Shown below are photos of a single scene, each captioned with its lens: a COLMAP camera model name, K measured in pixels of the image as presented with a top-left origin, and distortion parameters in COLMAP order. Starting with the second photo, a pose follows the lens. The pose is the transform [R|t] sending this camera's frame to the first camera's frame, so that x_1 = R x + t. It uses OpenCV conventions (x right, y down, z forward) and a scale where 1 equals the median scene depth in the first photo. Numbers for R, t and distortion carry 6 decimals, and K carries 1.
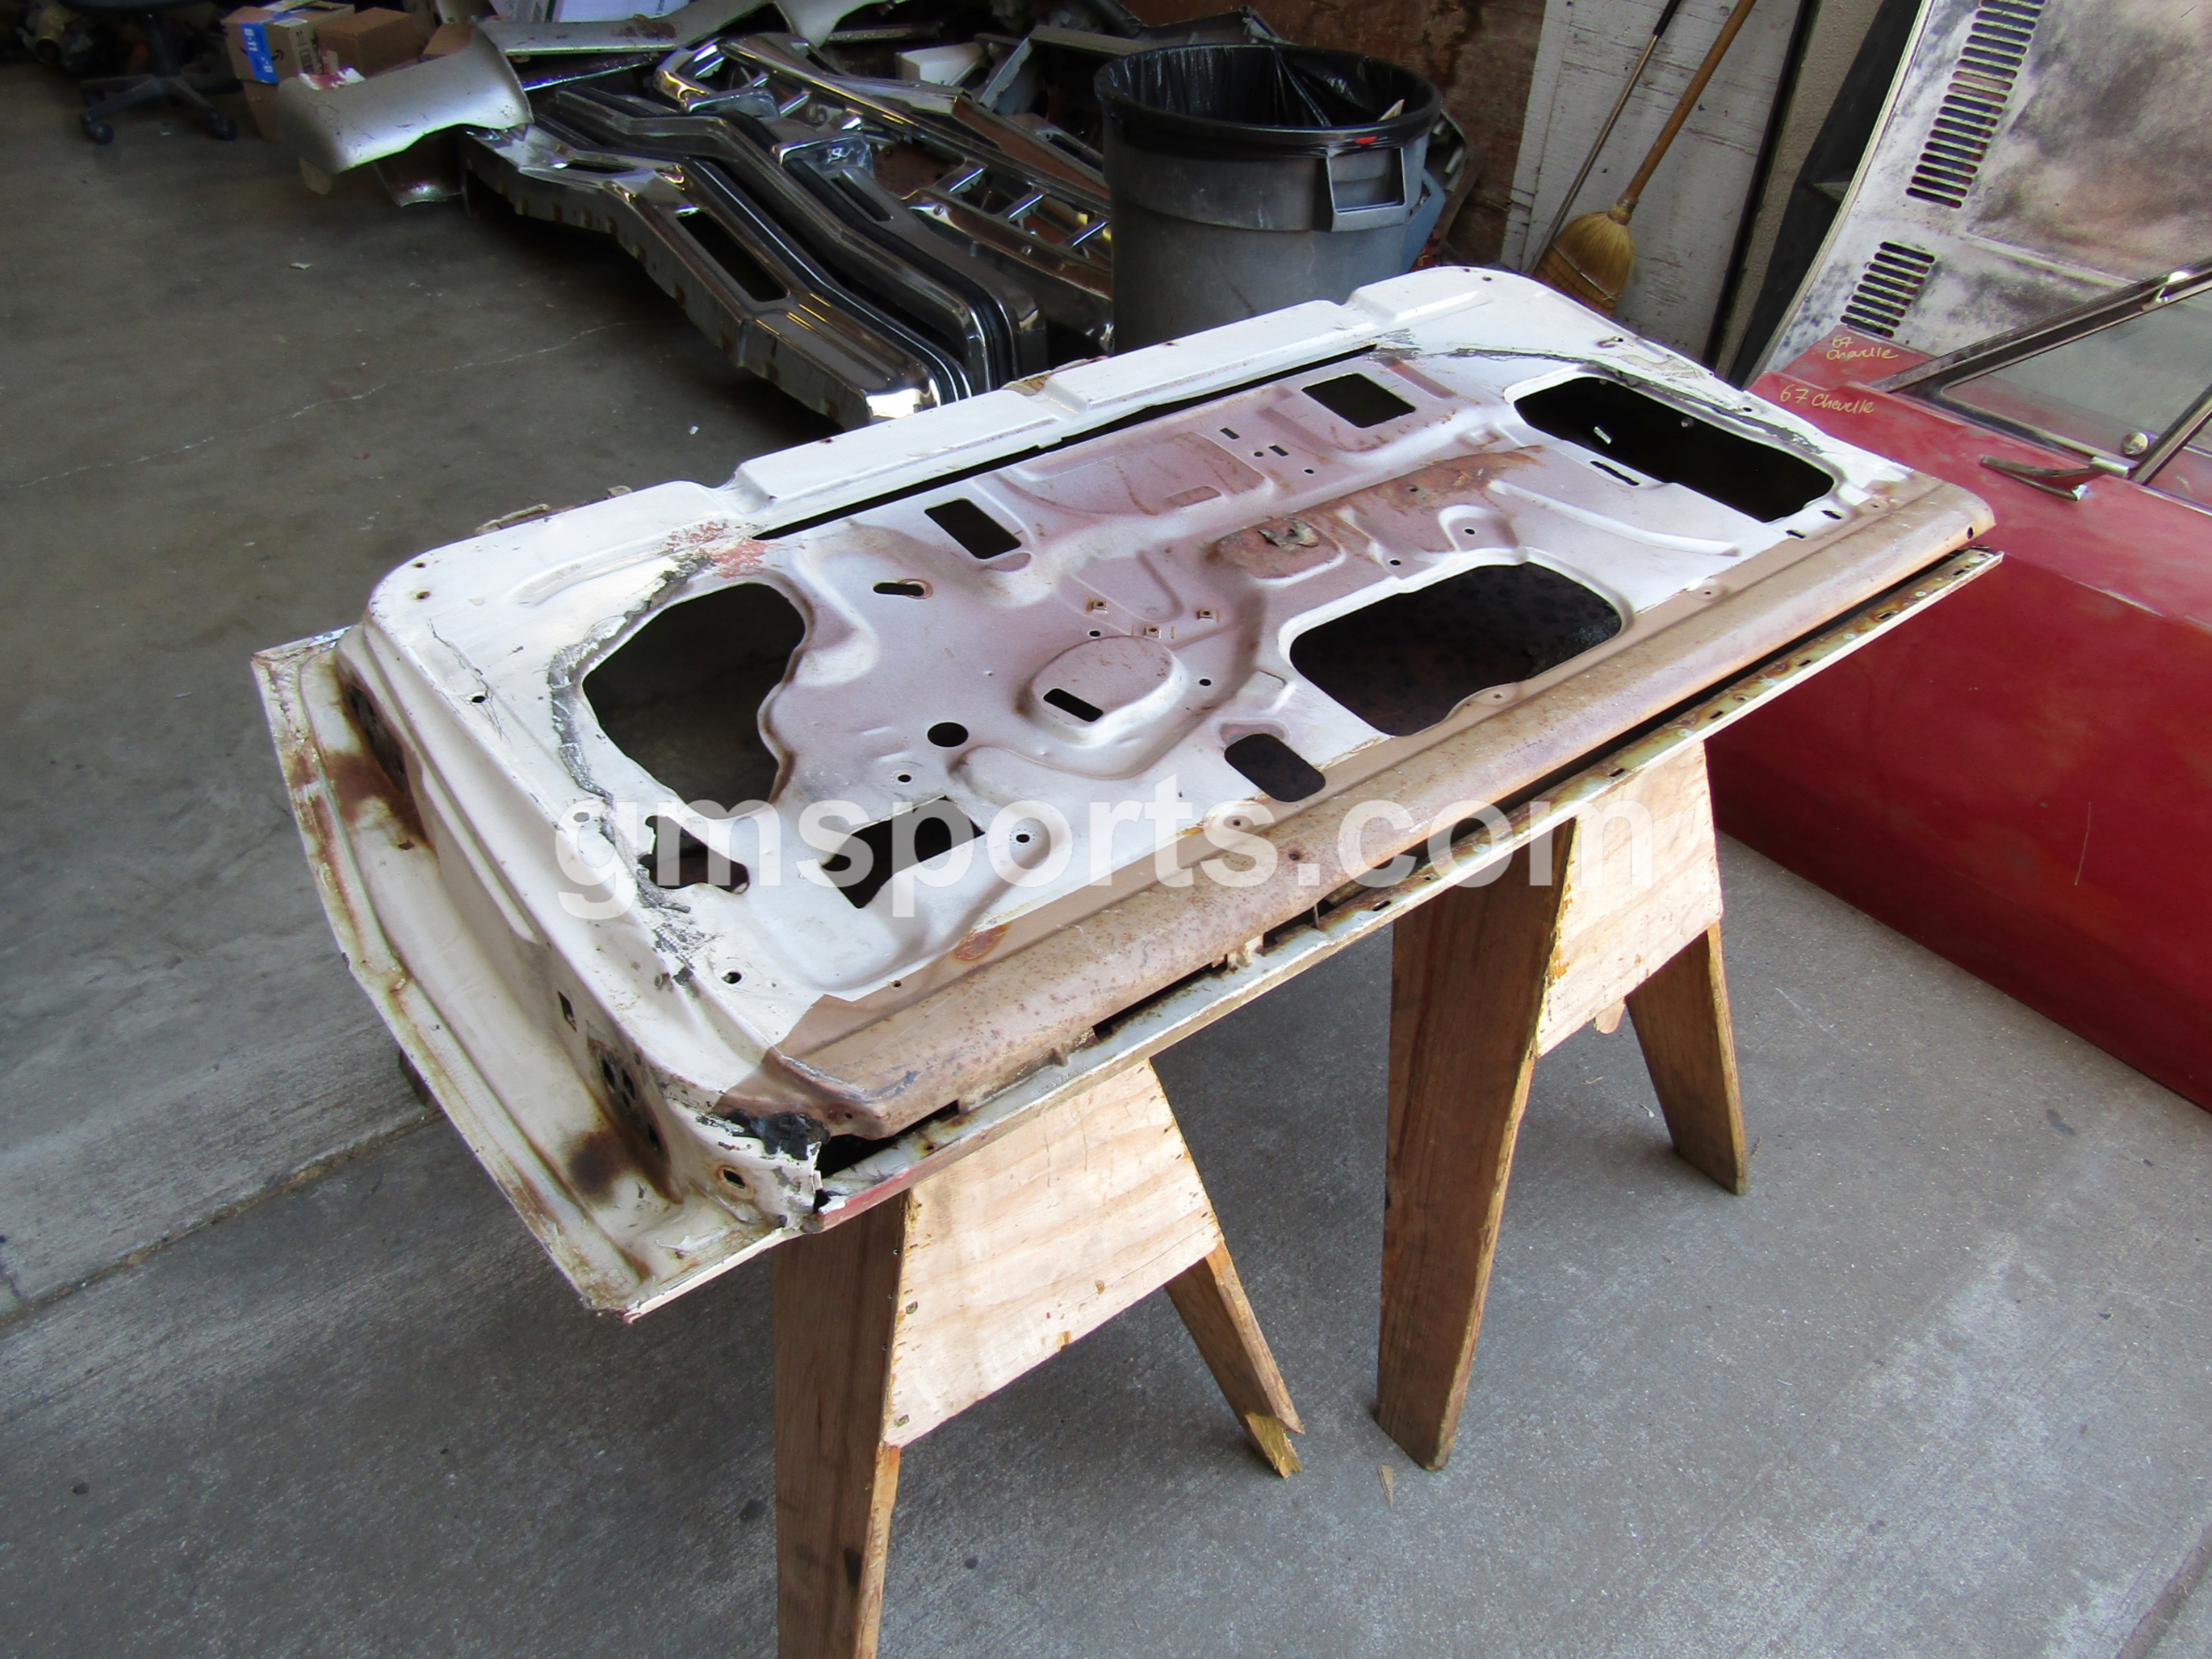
lens RADIAL K [[1568.6, 0, 1104.9], [0, 1568.6, 846.9], [0, 0, 1]] dist [-0.008650, 0.001649]
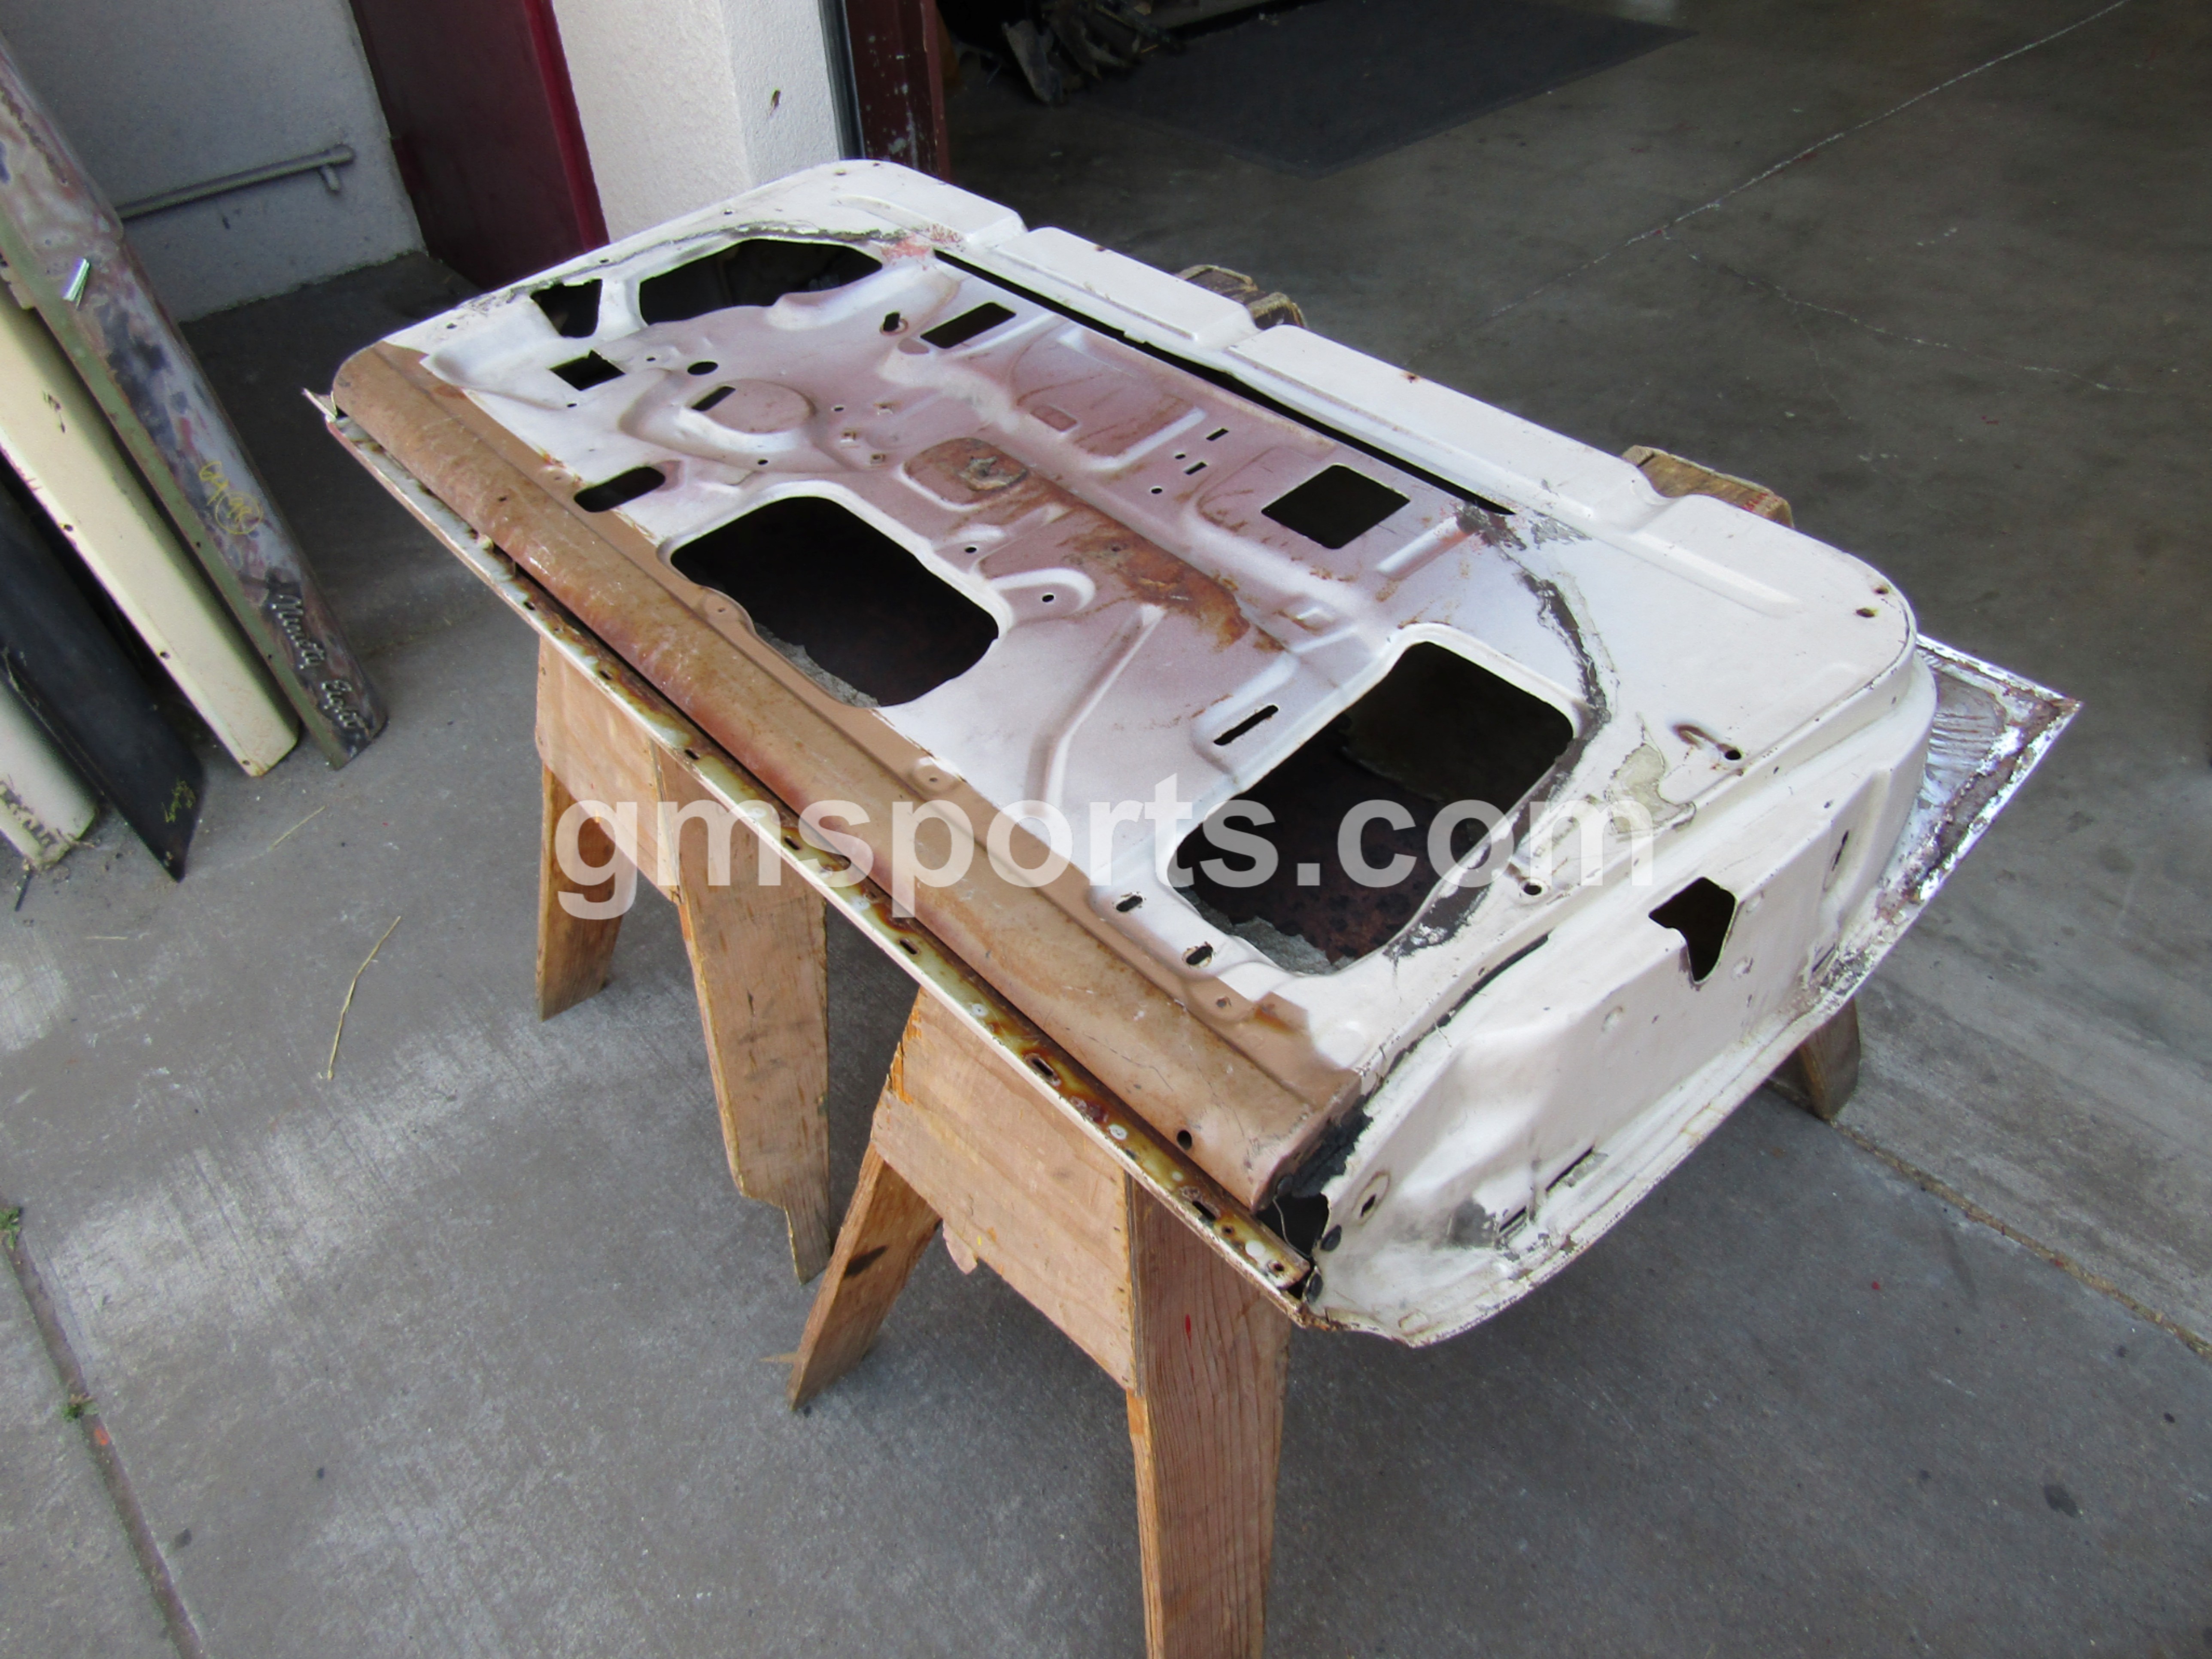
lens RADIAL K [[1568.6, 0, 1107.4], [0, 1568.6, 828.9], [0, 0, 1]] dist [-0.008650, 0.001649]
pose [[0.043757, 0.631611, -0.774050, 0.635439], [-0.612688, 0.628950, 0.478576, -0.359852], [0.789112, 0.453310, 0.414502, 0.487187]]
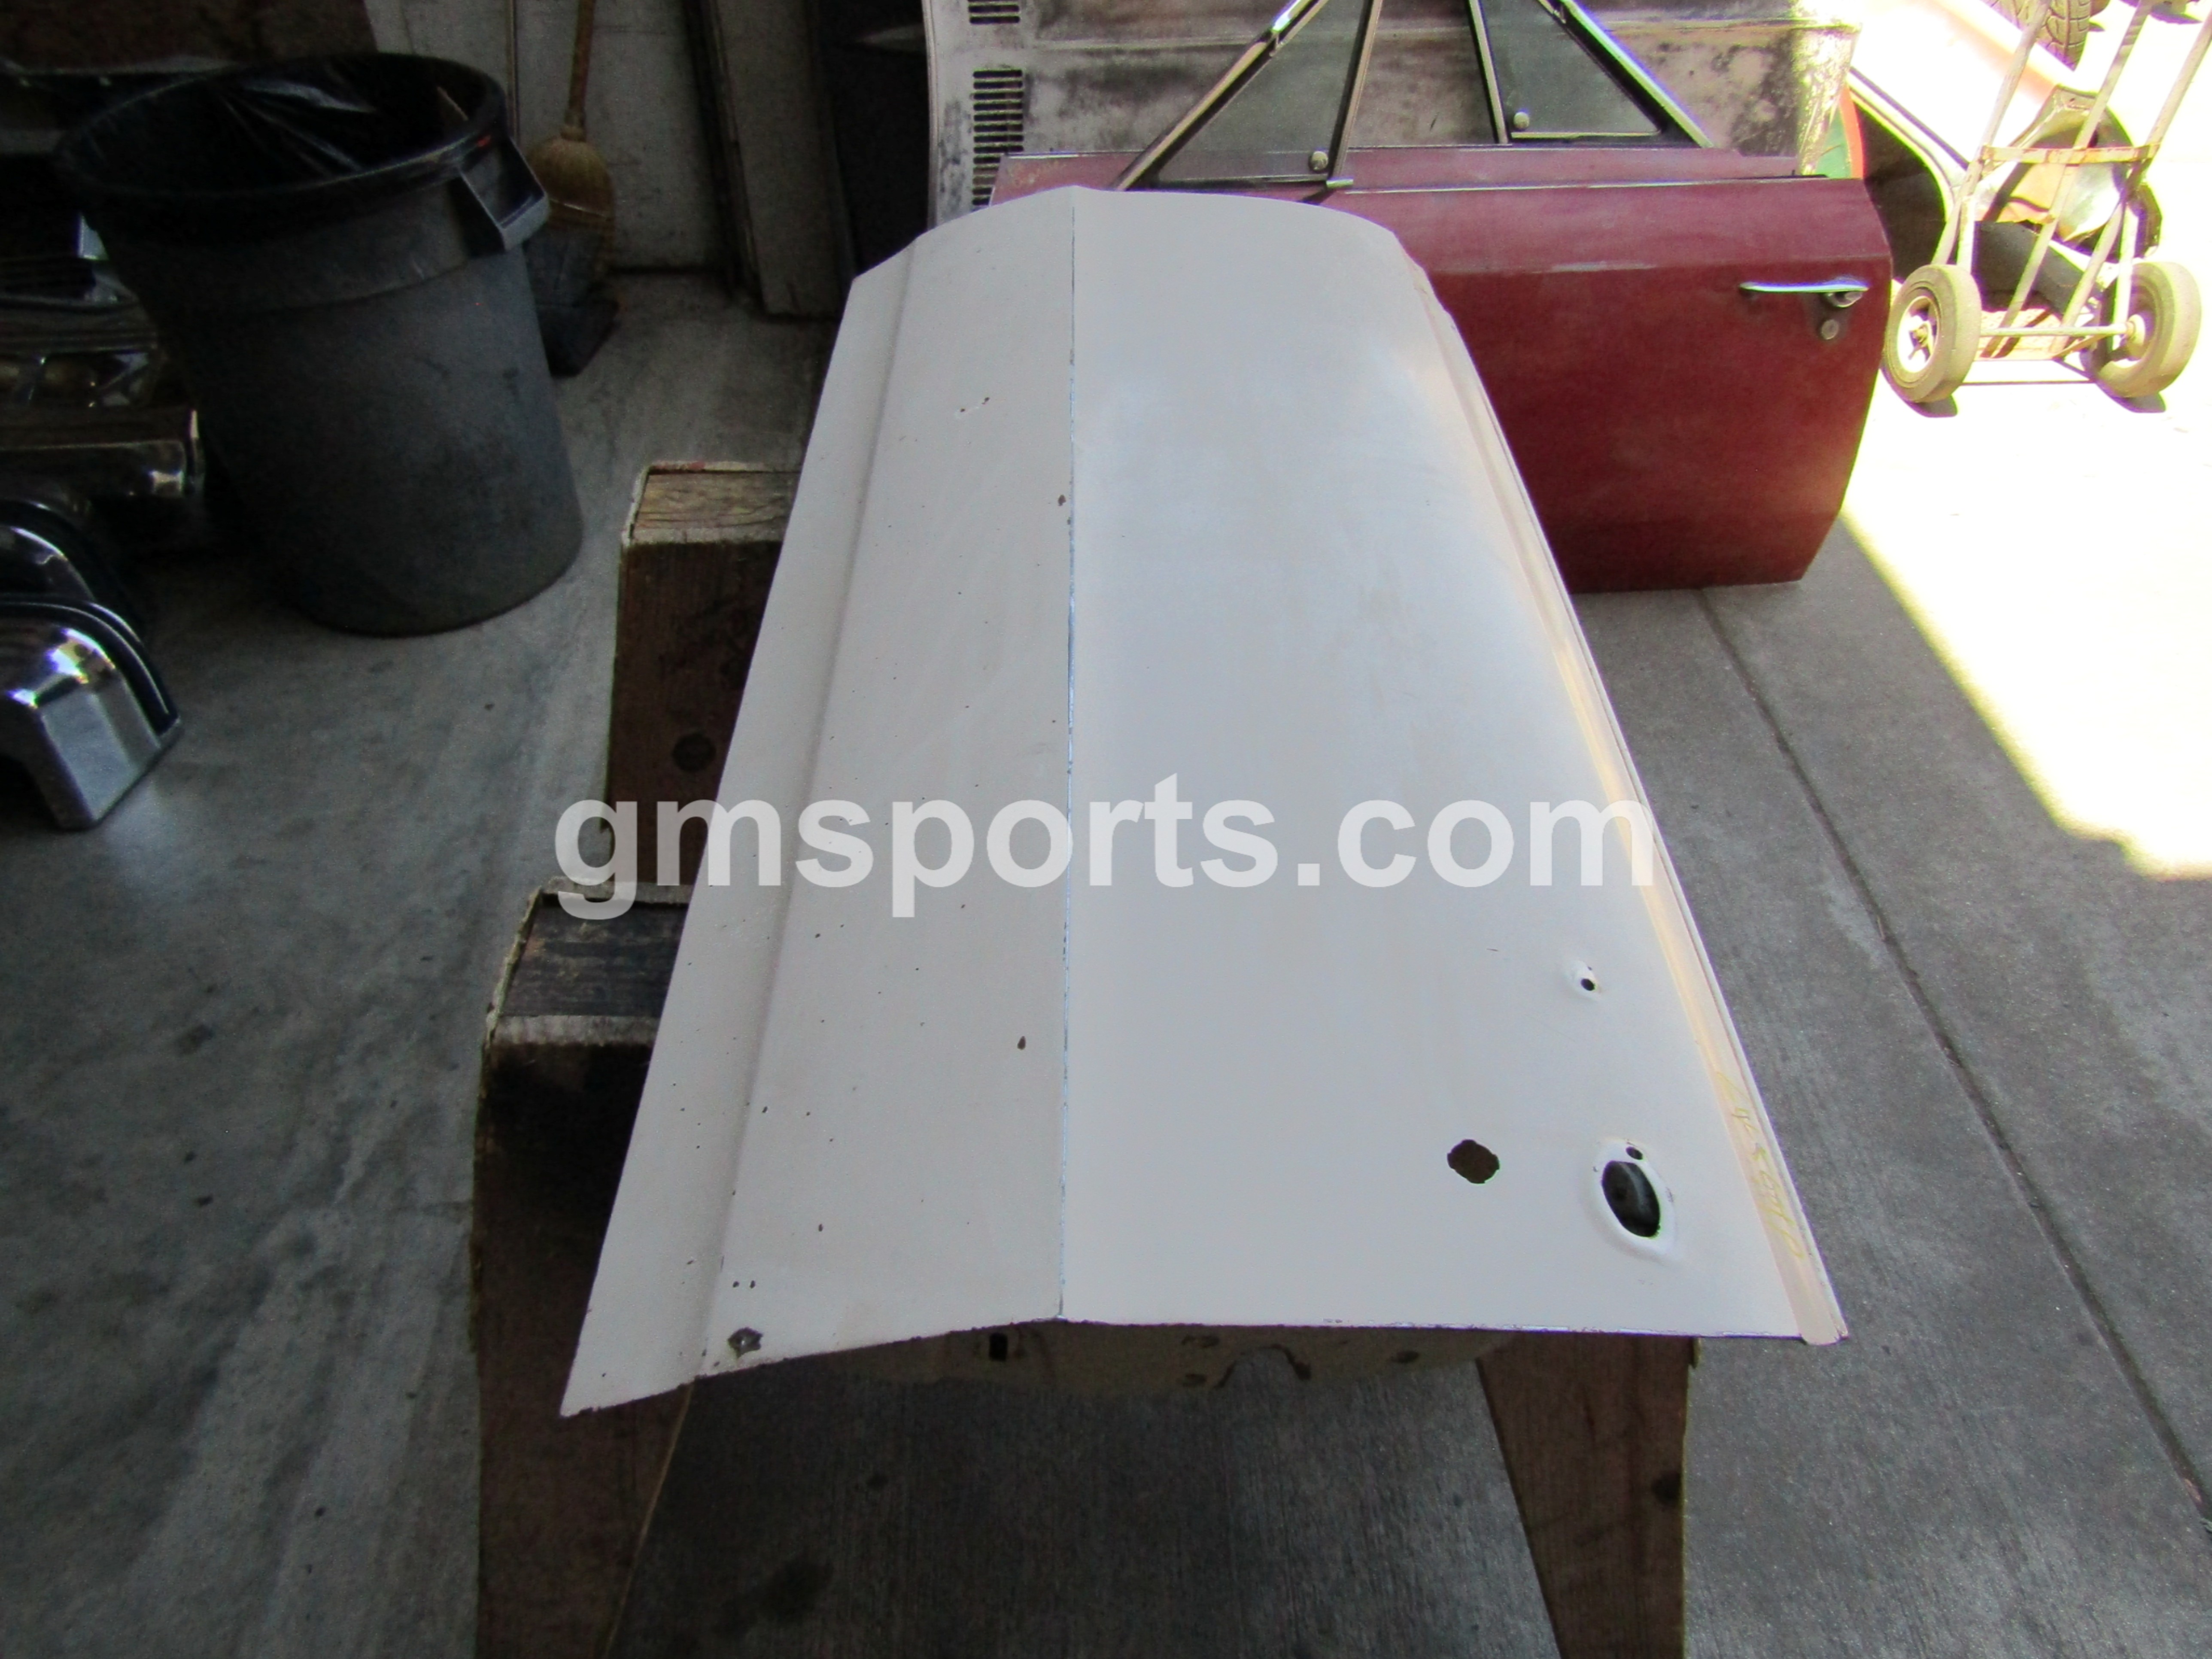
lens RADIAL K [[1568.6, 0, 1112.5], [0, 1568.6, 834.7], [0, 0, 1]] dist [-0.008650, 0.001649]
pose [[0.595524, -0.572942, 0.563106, -0.445113], [0.525901, 0.807927, 0.265862, -0.243530], [-0.607272, 0.137811, 0.782450, 0.202478]]
